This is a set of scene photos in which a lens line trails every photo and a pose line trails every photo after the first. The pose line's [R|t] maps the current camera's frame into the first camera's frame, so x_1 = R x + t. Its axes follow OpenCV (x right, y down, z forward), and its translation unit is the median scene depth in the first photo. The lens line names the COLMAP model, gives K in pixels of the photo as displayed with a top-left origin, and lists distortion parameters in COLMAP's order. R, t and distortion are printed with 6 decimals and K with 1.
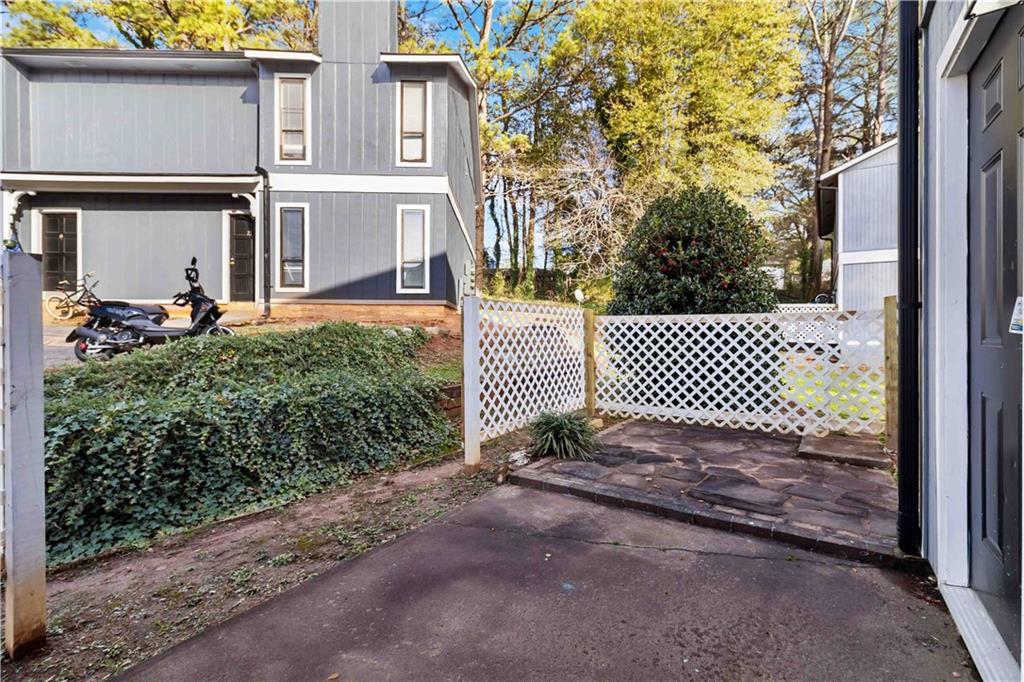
lens RADIAL K [[476.7, 0, 512.0], [0, 476.7, 332.2], [0, 0, 1]] dist [-0.000296, 0.000024]
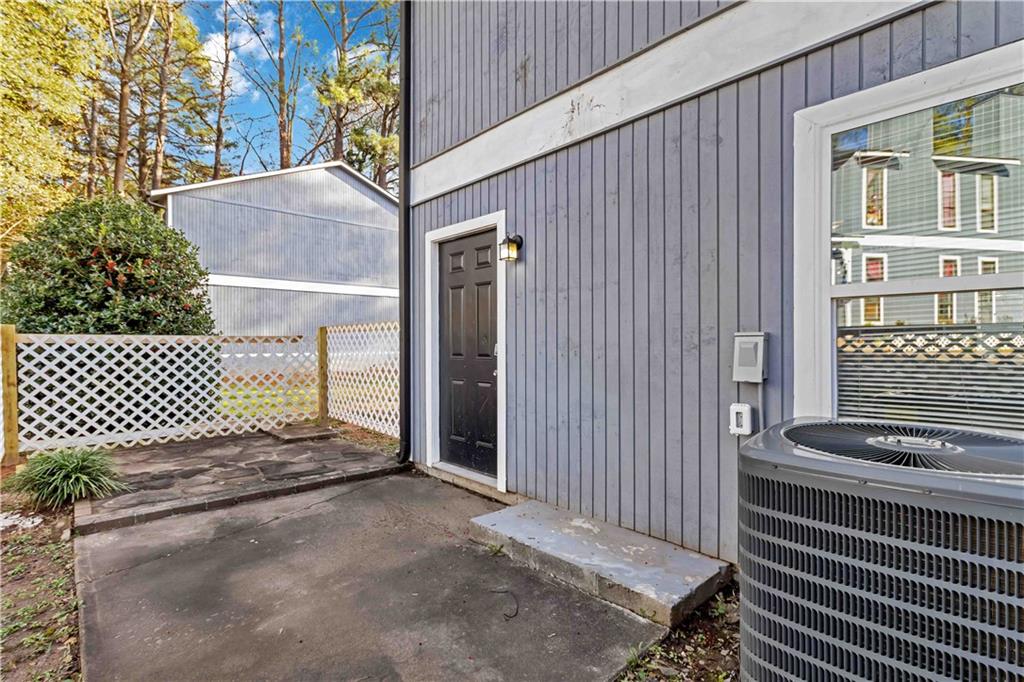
lens RADIAL K [[489.0, 0, 512.0], [0, 489.0, 341.0], [0, 0, 1]] dist [0.000249, 0.000093]
pose [[0.249448, 0.000515, 0.968388, -0.441536], [0.002308, 0.999997, -0.001127, -0.022424], [-0.968385, 0.002517, 0.249446, 0.010887]]
